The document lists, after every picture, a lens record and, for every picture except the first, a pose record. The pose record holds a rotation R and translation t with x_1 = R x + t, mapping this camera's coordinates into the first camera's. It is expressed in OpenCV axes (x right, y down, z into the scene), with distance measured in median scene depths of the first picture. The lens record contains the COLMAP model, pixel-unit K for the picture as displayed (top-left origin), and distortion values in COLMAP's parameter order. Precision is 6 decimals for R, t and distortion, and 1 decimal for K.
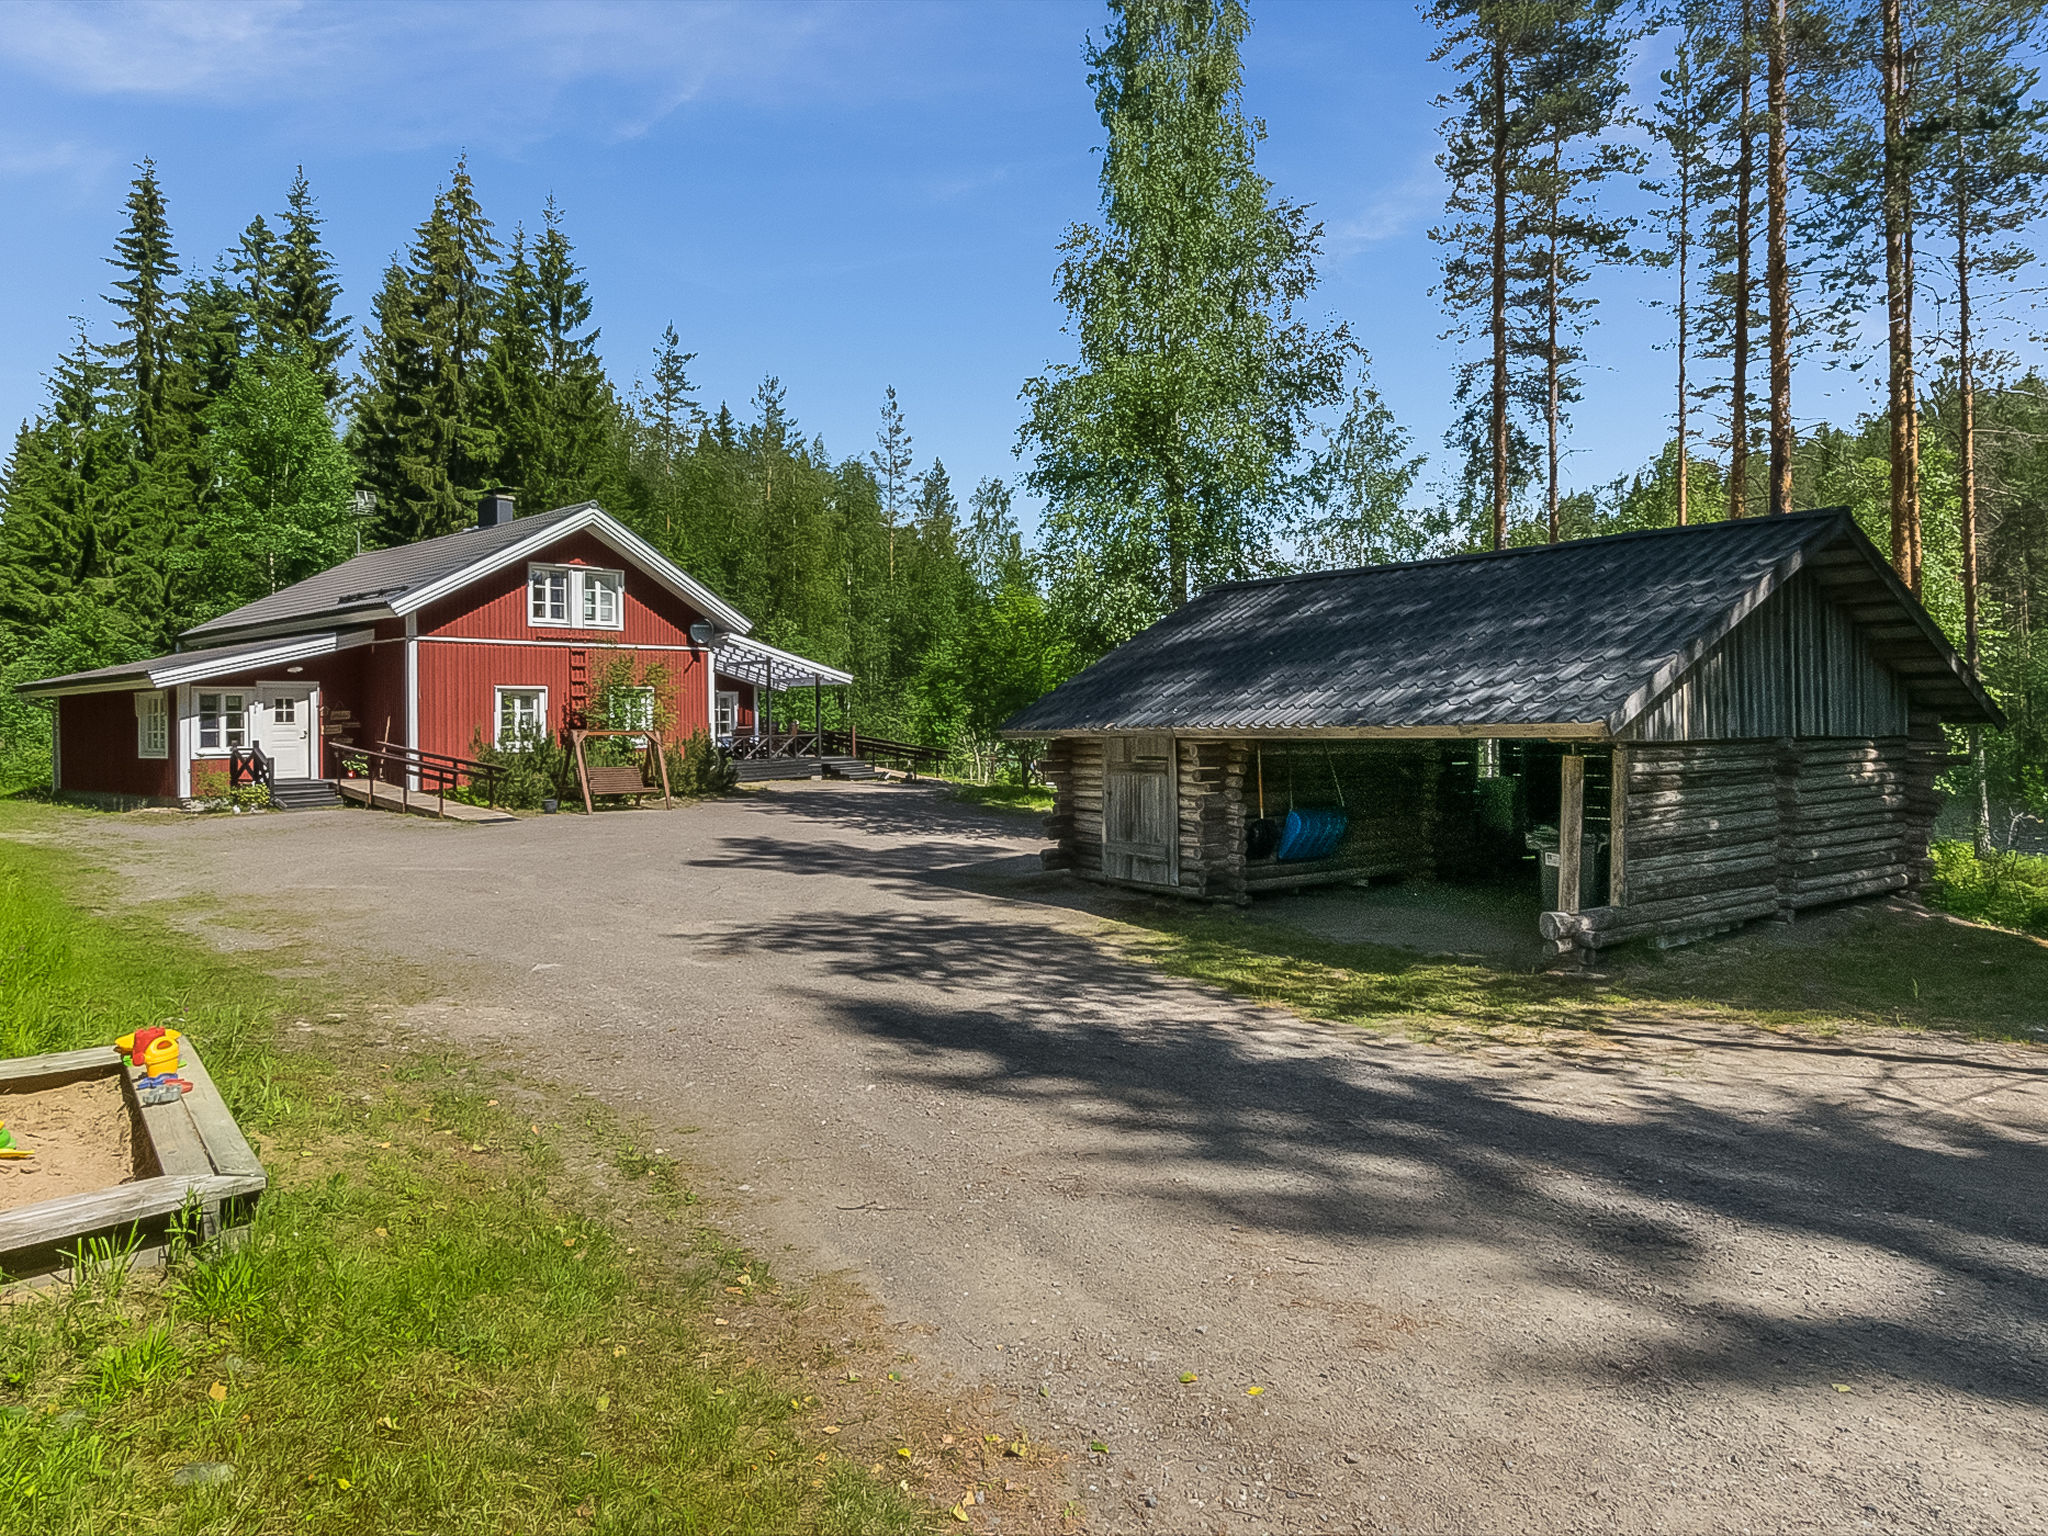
lens RADIAL K [[1137.7, 0, 1021.8], [0, 1137.7, 748.6], [0, 0, 1]] dist [0.002746, 0.000255]
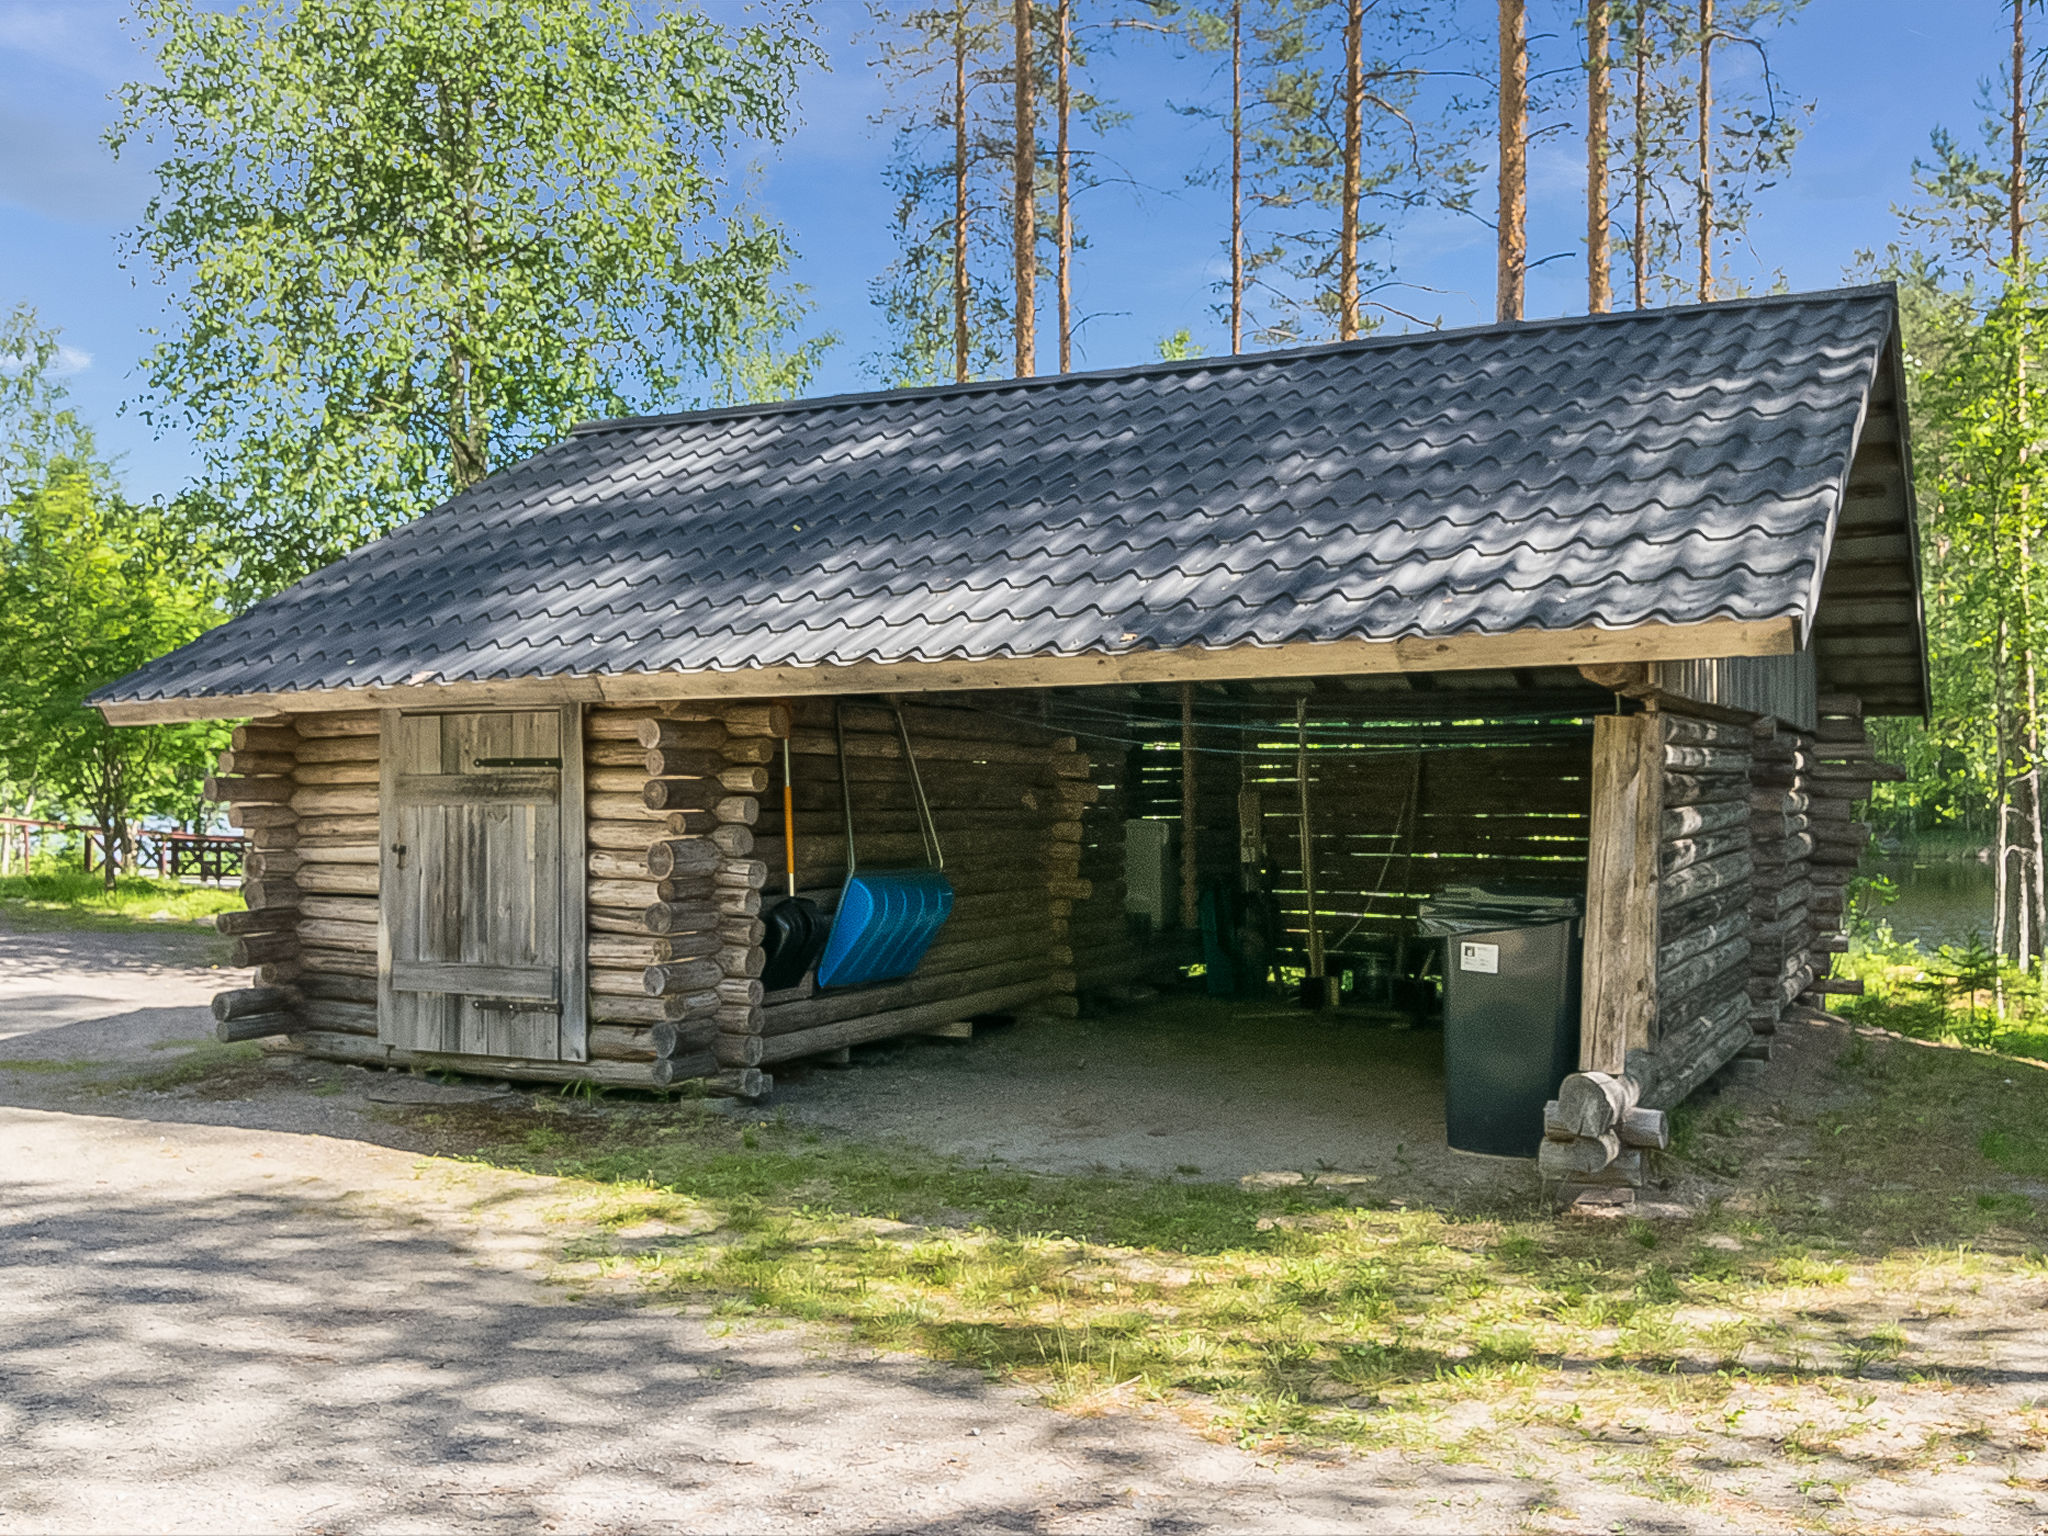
lens RADIAL K [[1904.4, 0, 1029.5], [0, 1904.4, 777.1], [0, 0, 1]] dist [0.015710, 0.000000]
pose [[0.895265, 0.004778, 0.445509, -0.032075], [0.003393, 0.999840, -0.017542, 0.027729], [-0.445522, 0.017217, 0.895105, 0.287588]]
